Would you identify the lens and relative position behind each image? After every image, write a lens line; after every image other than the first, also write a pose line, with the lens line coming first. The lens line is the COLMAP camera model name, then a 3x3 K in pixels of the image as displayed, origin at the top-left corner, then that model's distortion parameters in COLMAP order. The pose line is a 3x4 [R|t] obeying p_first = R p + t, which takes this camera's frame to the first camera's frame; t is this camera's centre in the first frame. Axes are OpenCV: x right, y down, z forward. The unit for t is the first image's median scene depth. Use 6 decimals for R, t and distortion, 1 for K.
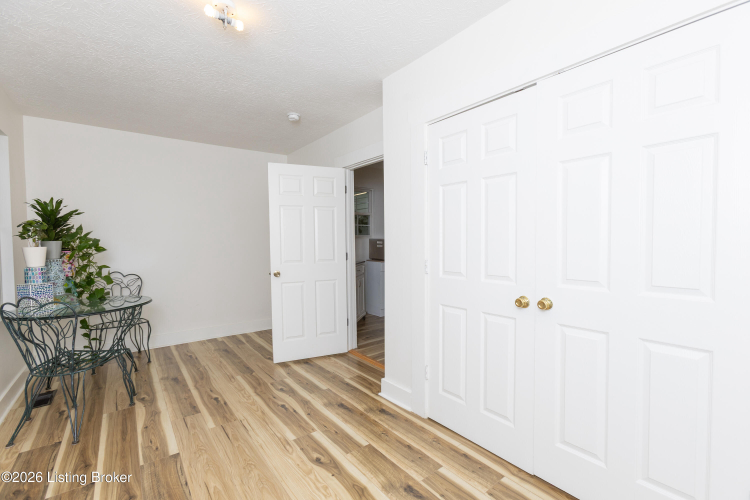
lens RADIAL K [[332.5, 0, 381.6], [0, 332.5, 248.8], [0, 0, 1]] dist [-0.009984, 0.007389]
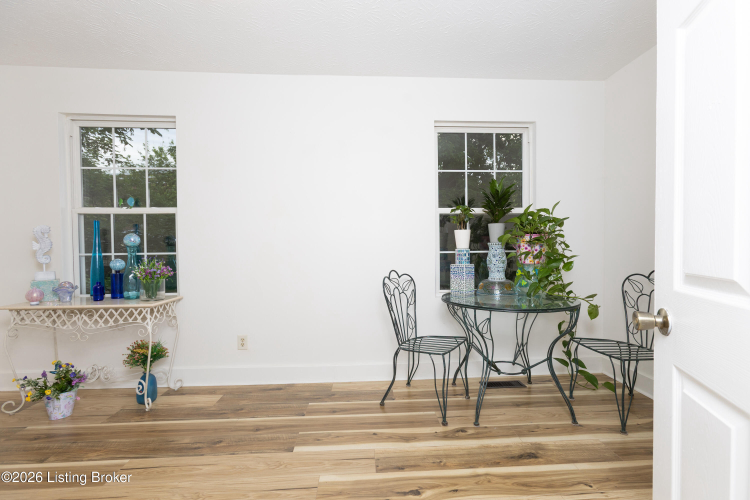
lens RADIAL K [[332.5, 0, 376.6], [0, 332.5, 248.1], [0, 0, 1]] dist [-0.009984, 0.007389]
pose [[-0.573055, 0.022819, -0.819199, -0.006805], [-0.004080, 0.999520, 0.030697, 0.017326], [0.819507, 0.020934, -0.572687, 1.139023]]
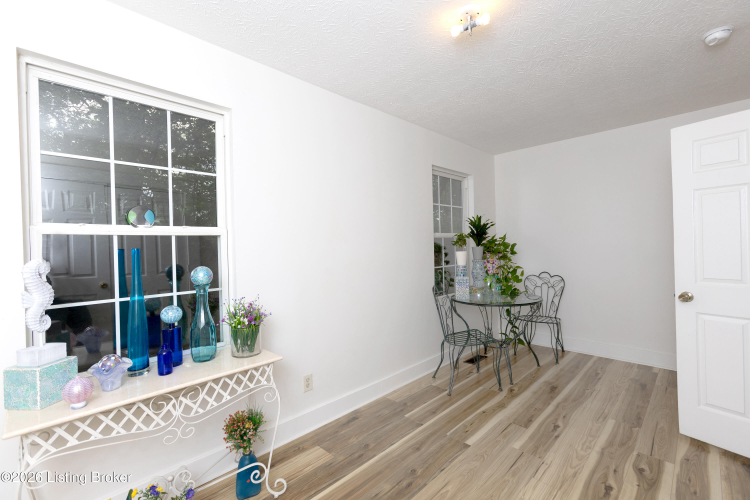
lens RADIAL K [[332.5, 0, 376.7], [0, 332.5, 245.1], [0, 0, 1]] dist [-0.009984, 0.007389]
pose [[0.125202, 0.007003, -0.992107, 0.284616], [-0.000626, 0.999975, 0.006980, -0.034323], [0.992131, -0.000252, 0.125203, 0.373593]]
